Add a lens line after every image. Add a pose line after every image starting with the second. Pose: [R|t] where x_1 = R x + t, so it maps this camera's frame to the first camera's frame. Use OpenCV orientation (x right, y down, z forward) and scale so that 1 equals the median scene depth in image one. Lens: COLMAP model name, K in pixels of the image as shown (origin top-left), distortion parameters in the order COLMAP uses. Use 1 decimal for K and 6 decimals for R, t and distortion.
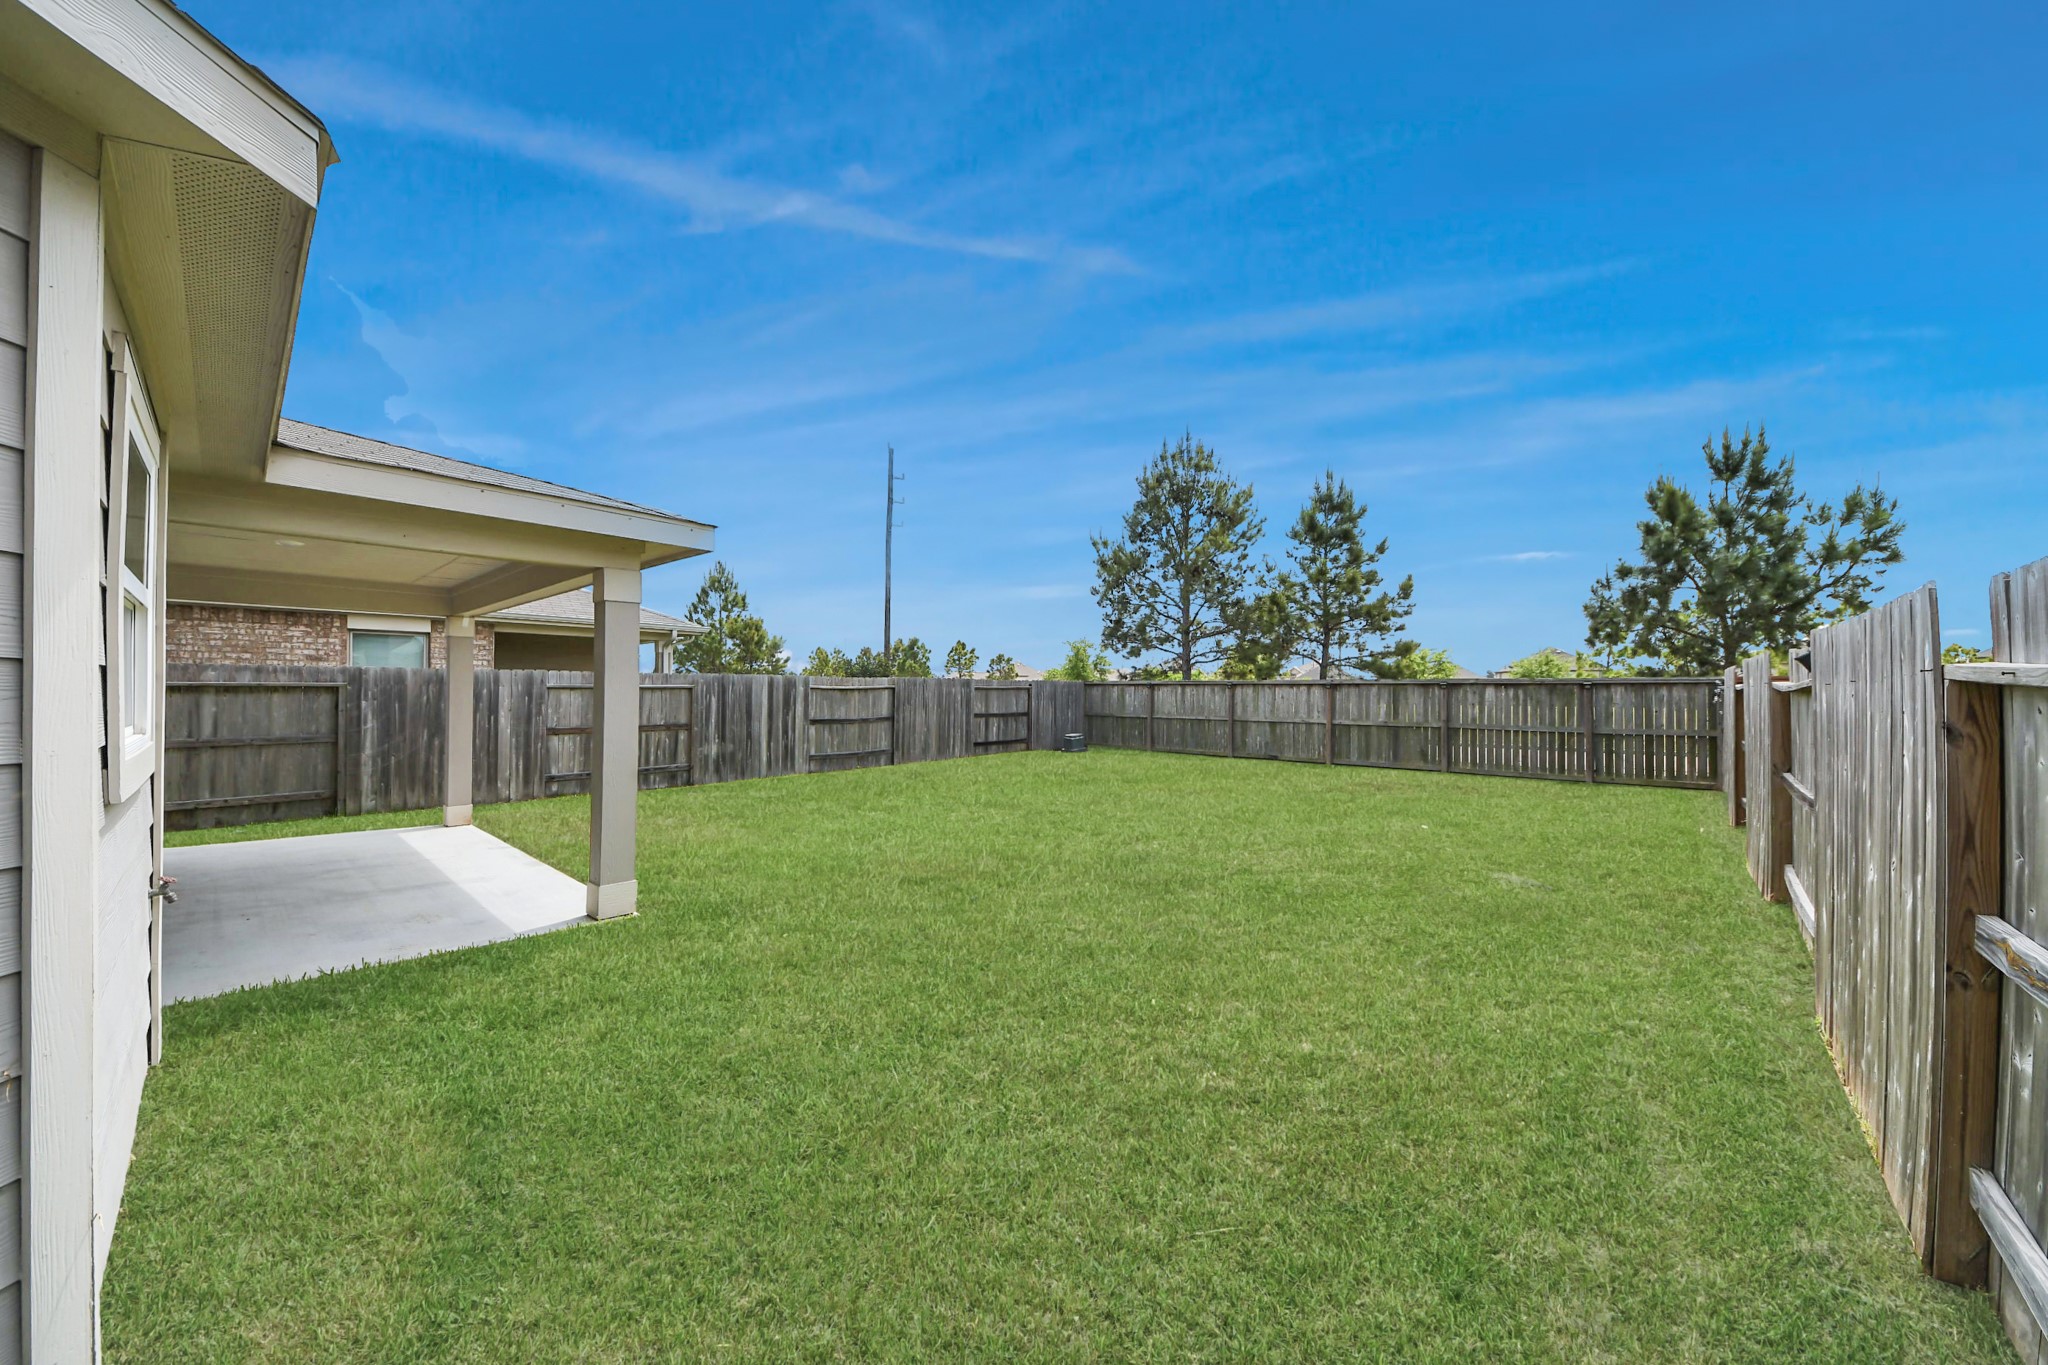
lens RADIAL K [[743.6, 0, 1025.4], [0, 743.6, 714.7], [0, 0, 1]] dist [-0.000512, -0.003219]
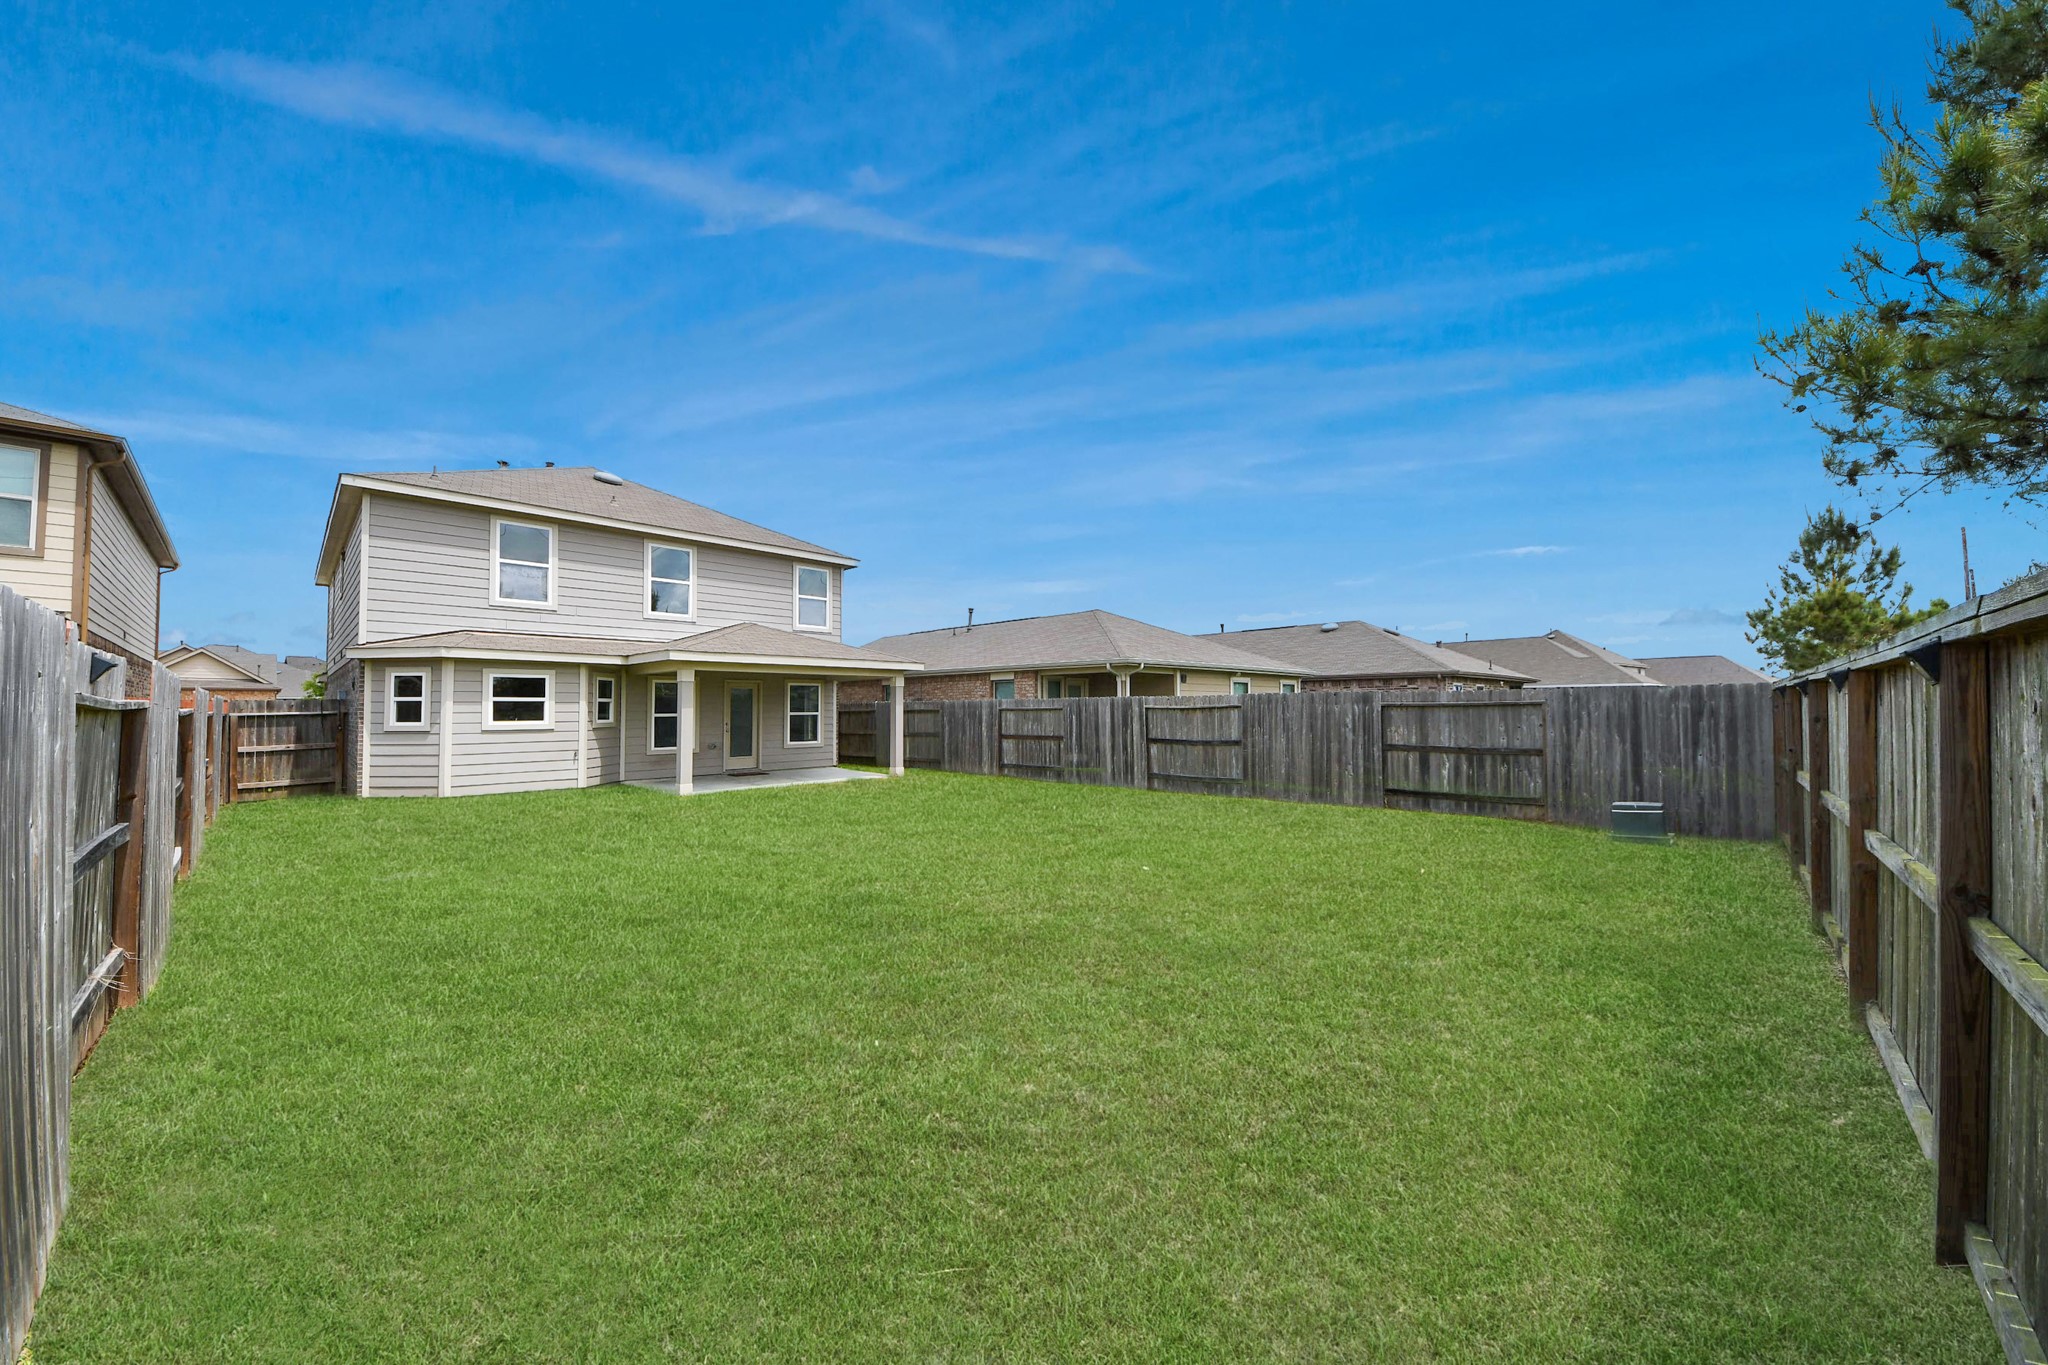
lens RADIAL K [[743.6, 0, 1042.1], [0, 743.6, 699.5], [0, 0, 1]] dist [-0.000512, -0.003219]
pose [[0.999979, -0.003387, -0.005570, 0.402835], [0.003320, 0.999923, -0.011976, -0.065170], [0.005610, 0.011957, 0.999913, -0.009729]]
